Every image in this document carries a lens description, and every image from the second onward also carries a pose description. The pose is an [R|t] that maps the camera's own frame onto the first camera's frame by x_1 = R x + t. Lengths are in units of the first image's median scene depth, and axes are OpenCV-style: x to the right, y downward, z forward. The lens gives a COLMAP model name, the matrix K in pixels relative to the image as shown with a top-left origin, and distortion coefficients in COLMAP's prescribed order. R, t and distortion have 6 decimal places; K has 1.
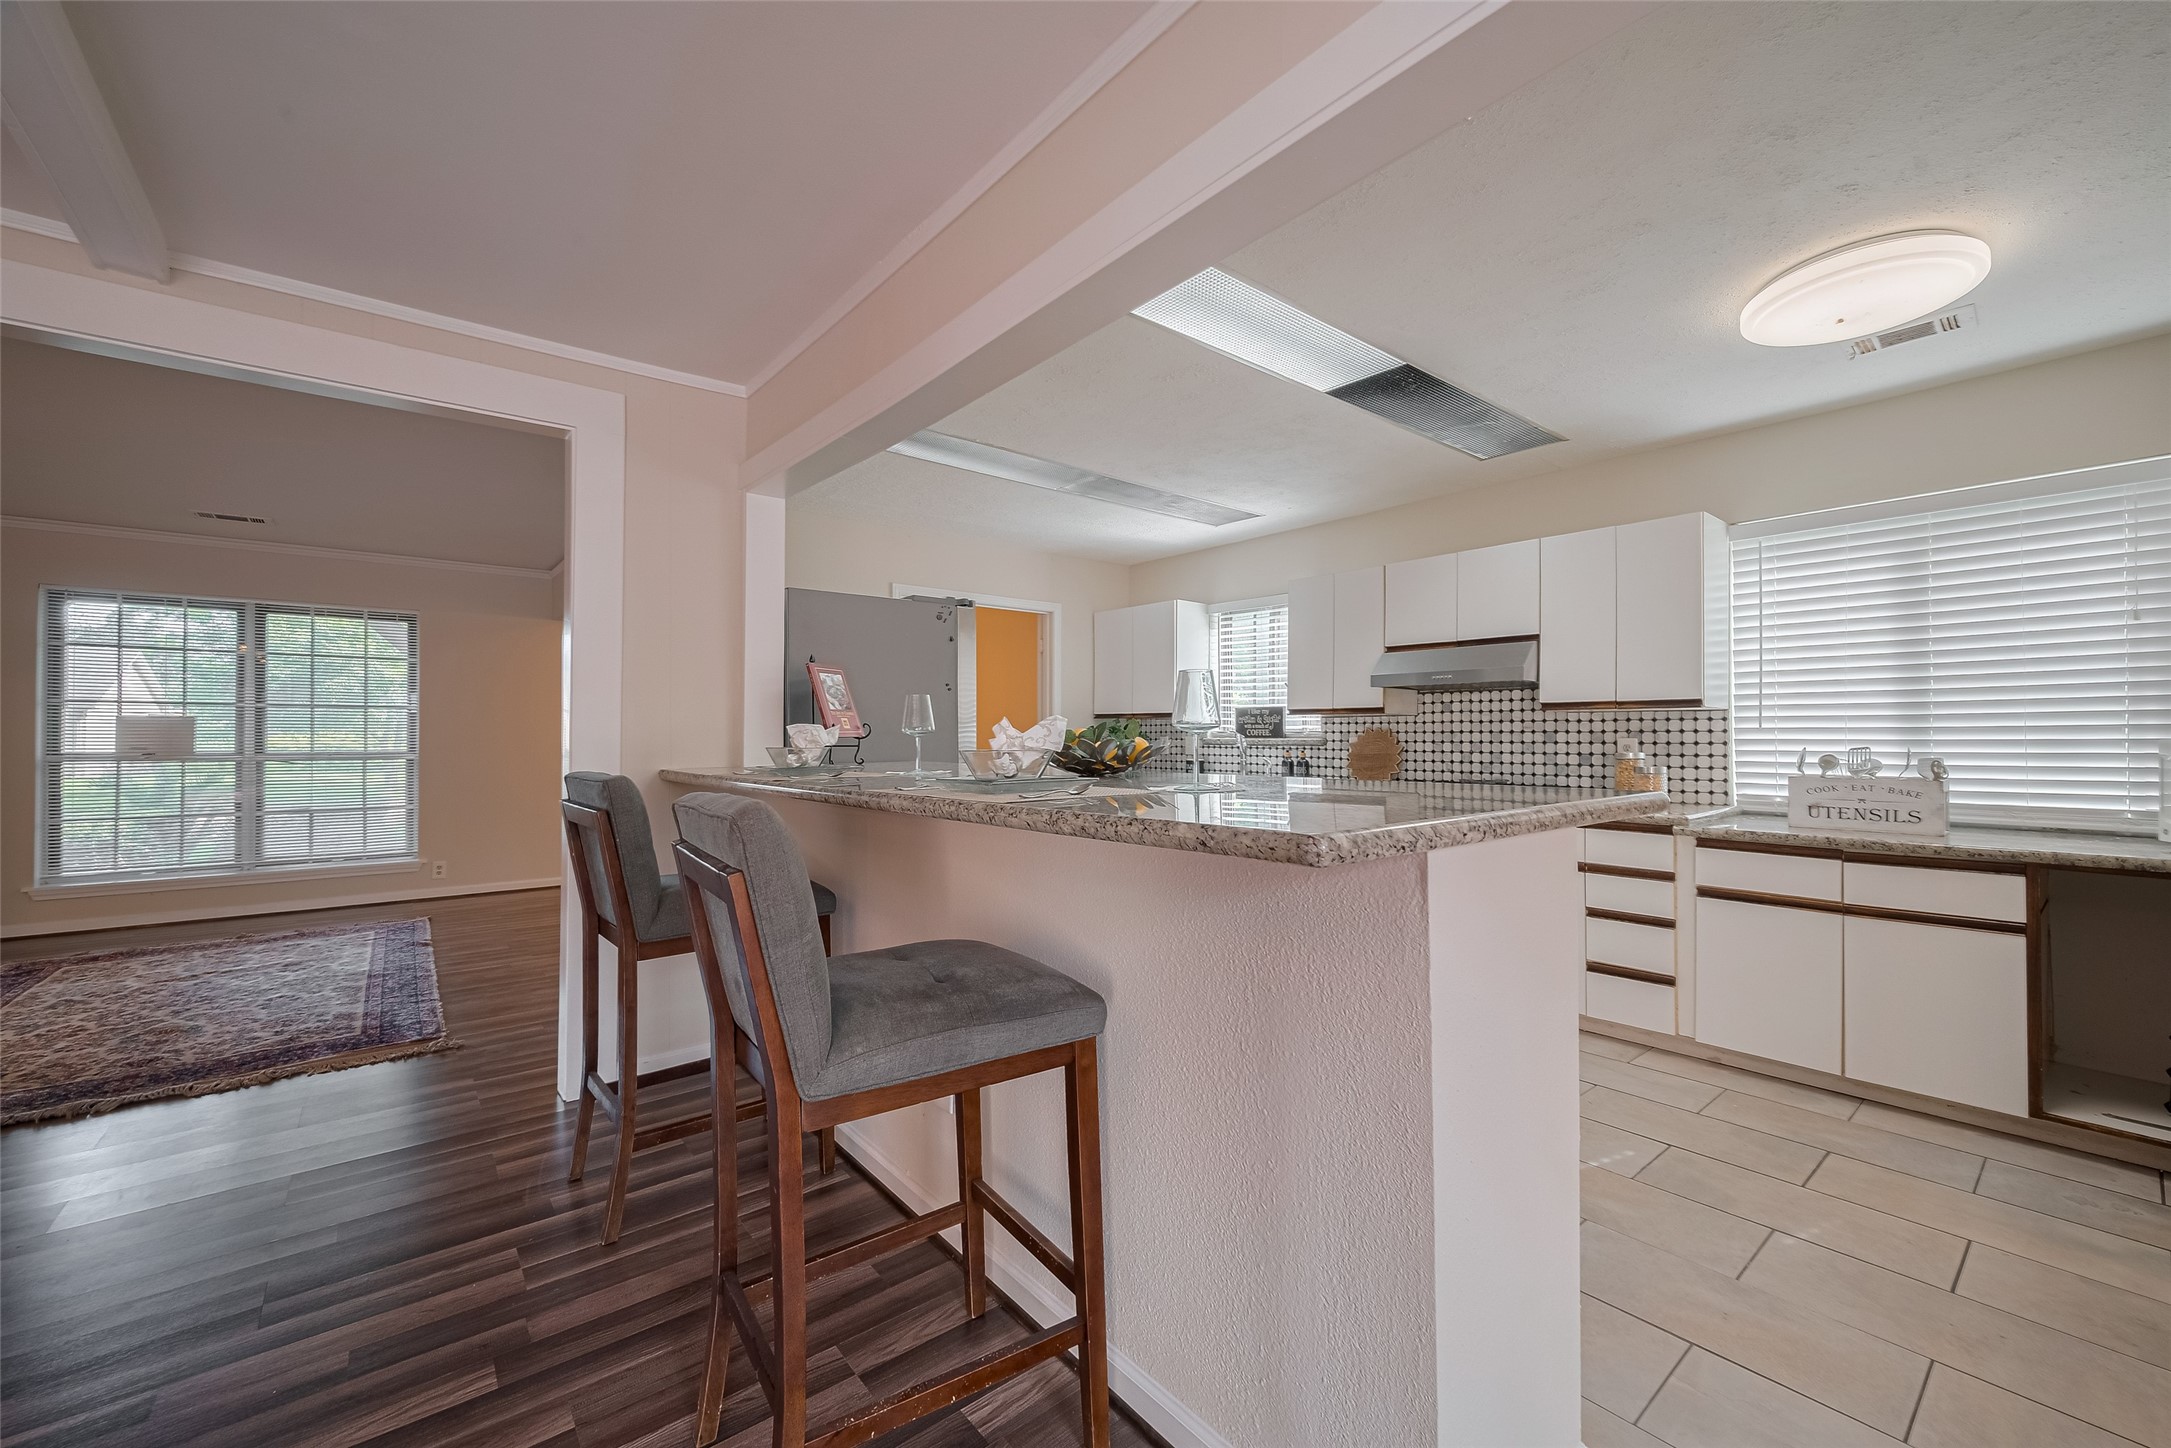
lens RADIAL K [[862.9, 0, 1085.5], [0, 862.9, 724.0], [0, 0, 1]] dist [-0.000362, -0.000165]
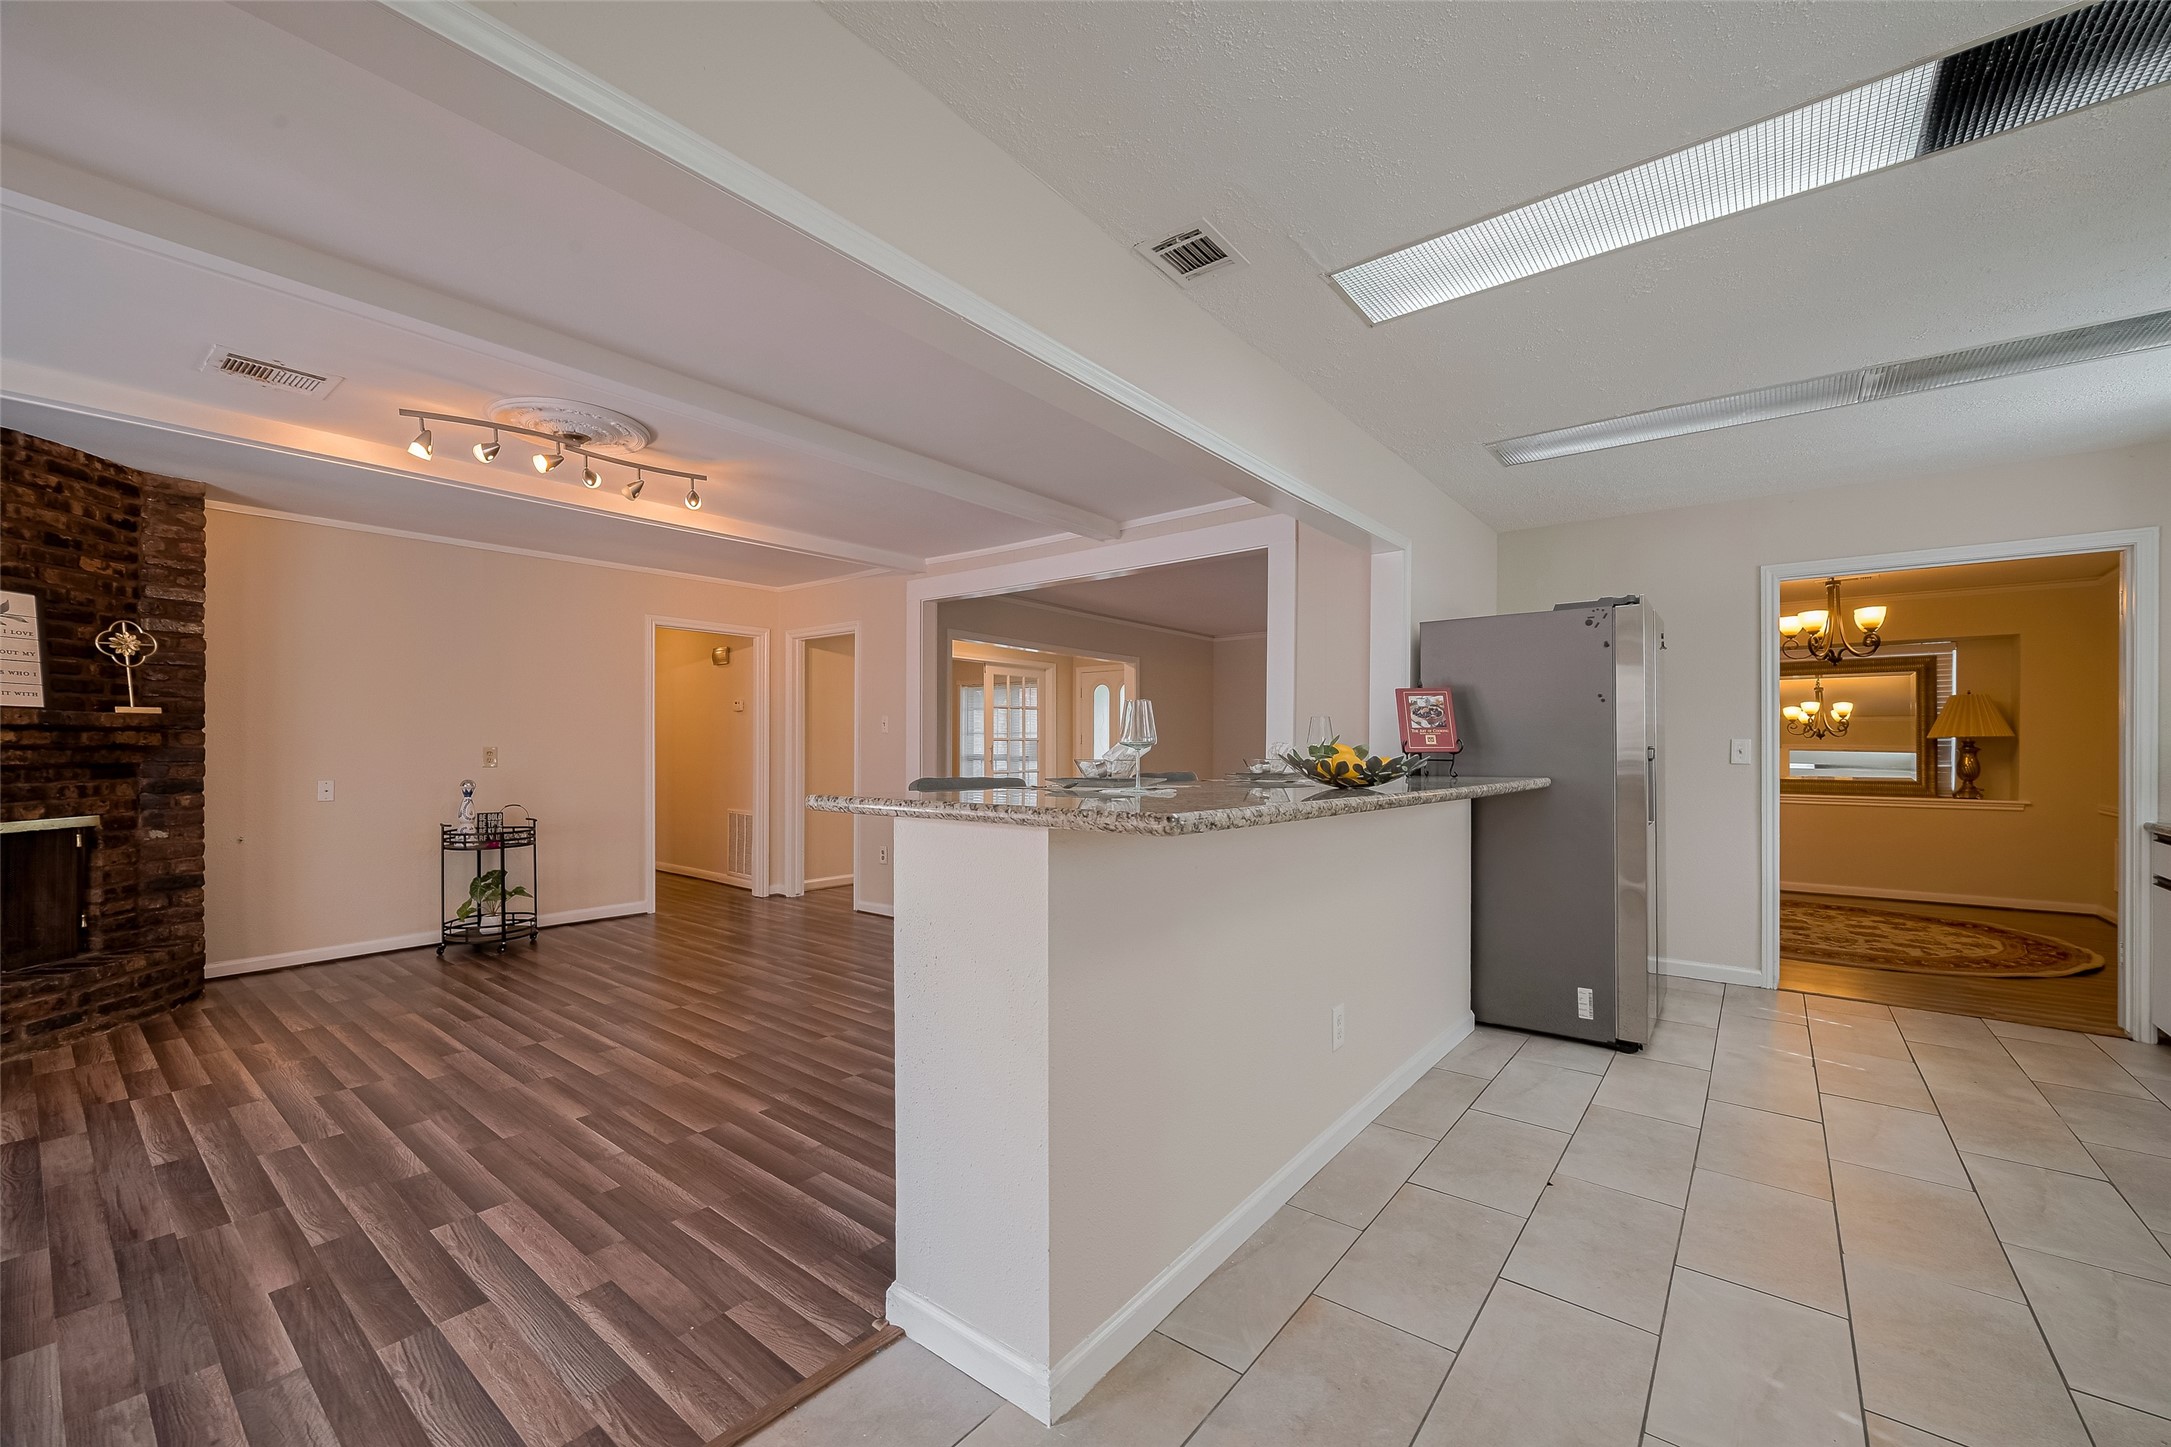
lens RADIAL K [[854.4, 0, 1090.7], [0, 854.4, 749.8], [0, 0, 1]] dist [-0.002813, -0.000240]
pose [[0.213969, 0.002768, -0.976837, 0.592984], [0.008754, 0.999950, 0.004752, 0.002182], [0.976801, -0.009568, 0.213934, 0.284479]]
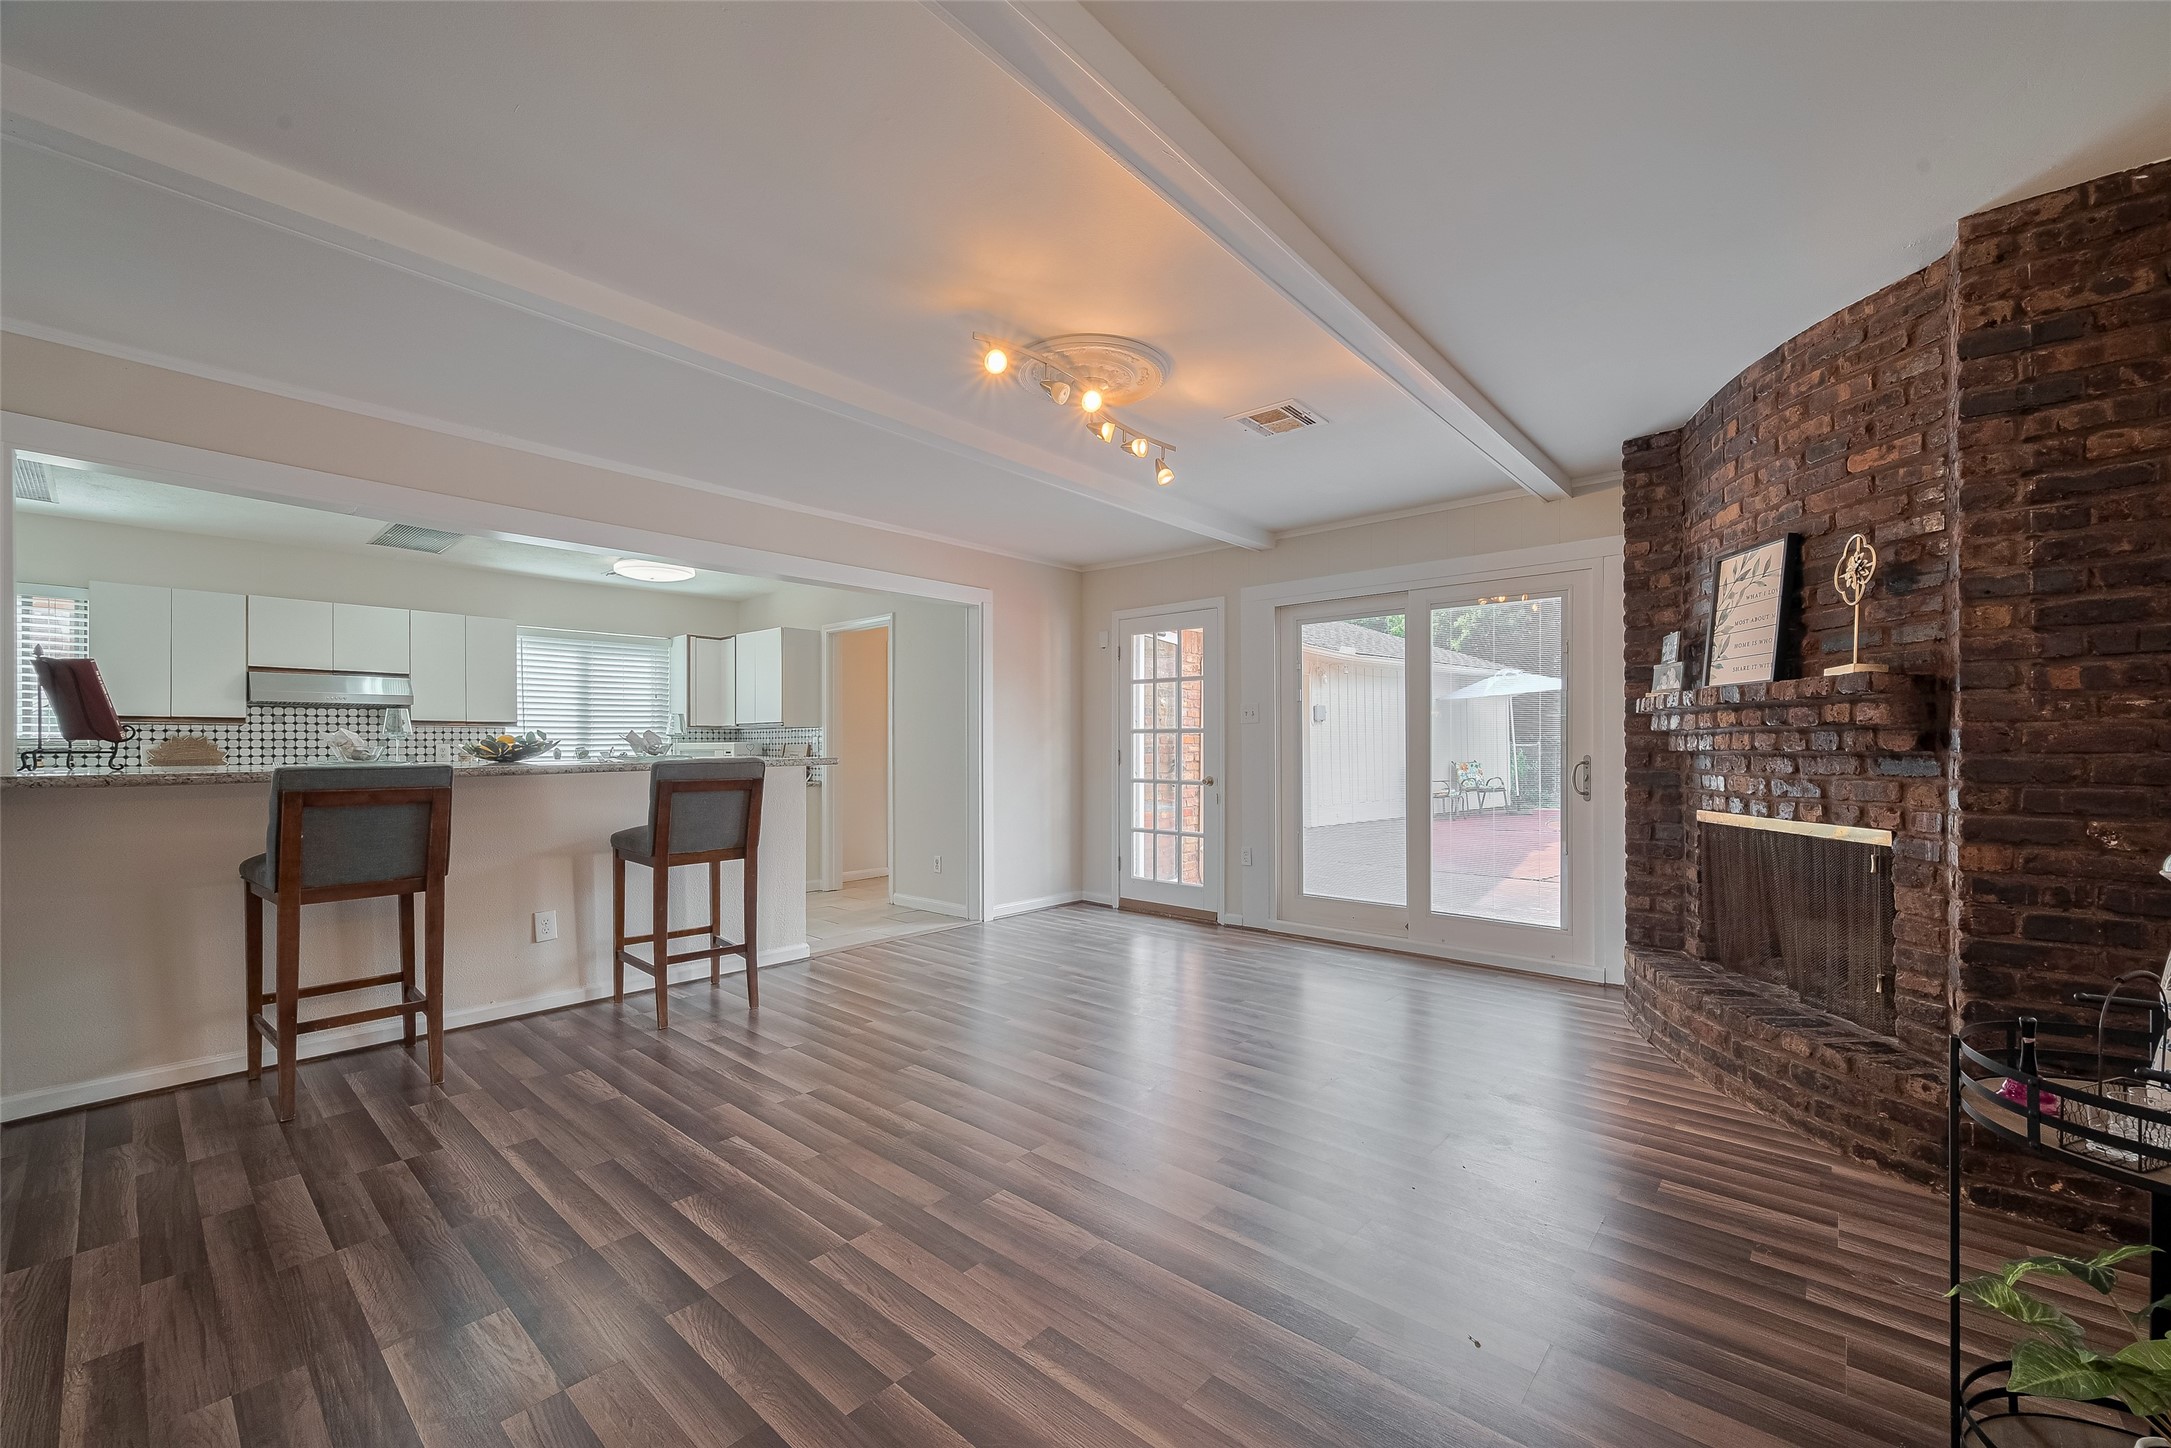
lens RADIAL K [[866.7, 0, 1100.8], [0, 866.7, 746.7], [0, 0, 1]] dist [-0.000515, 0.000060]
pose [[-0.171843, -0.000790, 0.985124, -1.157336], [-0.007625, 0.999971, -0.000528, 0.013000], [-0.985095, -0.007602, -0.171844, 0.080175]]
